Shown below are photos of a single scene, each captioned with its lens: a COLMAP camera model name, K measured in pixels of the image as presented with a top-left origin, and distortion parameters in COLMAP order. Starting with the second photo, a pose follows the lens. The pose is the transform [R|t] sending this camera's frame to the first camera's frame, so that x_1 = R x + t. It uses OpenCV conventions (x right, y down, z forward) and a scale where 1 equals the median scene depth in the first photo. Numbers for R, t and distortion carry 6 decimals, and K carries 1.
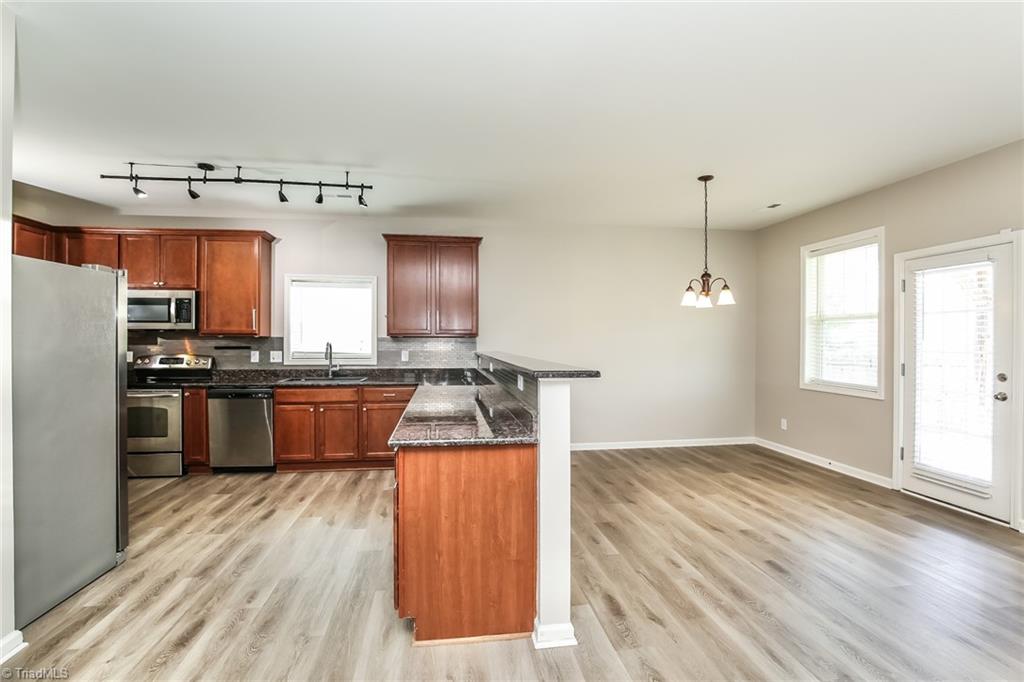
lens RADIAL K [[464.9, 0, 499.3], [0, 464.9, 342.6], [0, 0, 1]] dist [-0.037890, 0.005750]
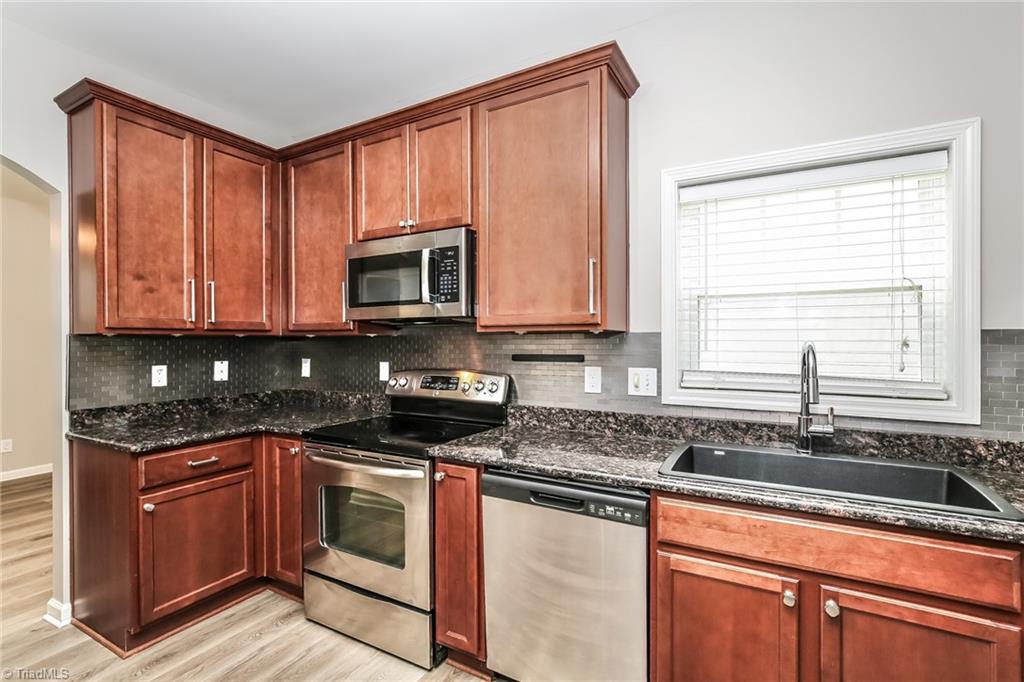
lens RADIAL K [[478.0, 0, 508.7], [0, 478.0, 342.0], [0, 0, 1]] dist [-0.015460, -0.000034]
pose [[0.796151, -0.005334, -0.605075, -0.413248], [0.005273, 0.999984, -0.001876, -0.004117], [0.605075, -0.001697, 0.796167, 0.763365]]
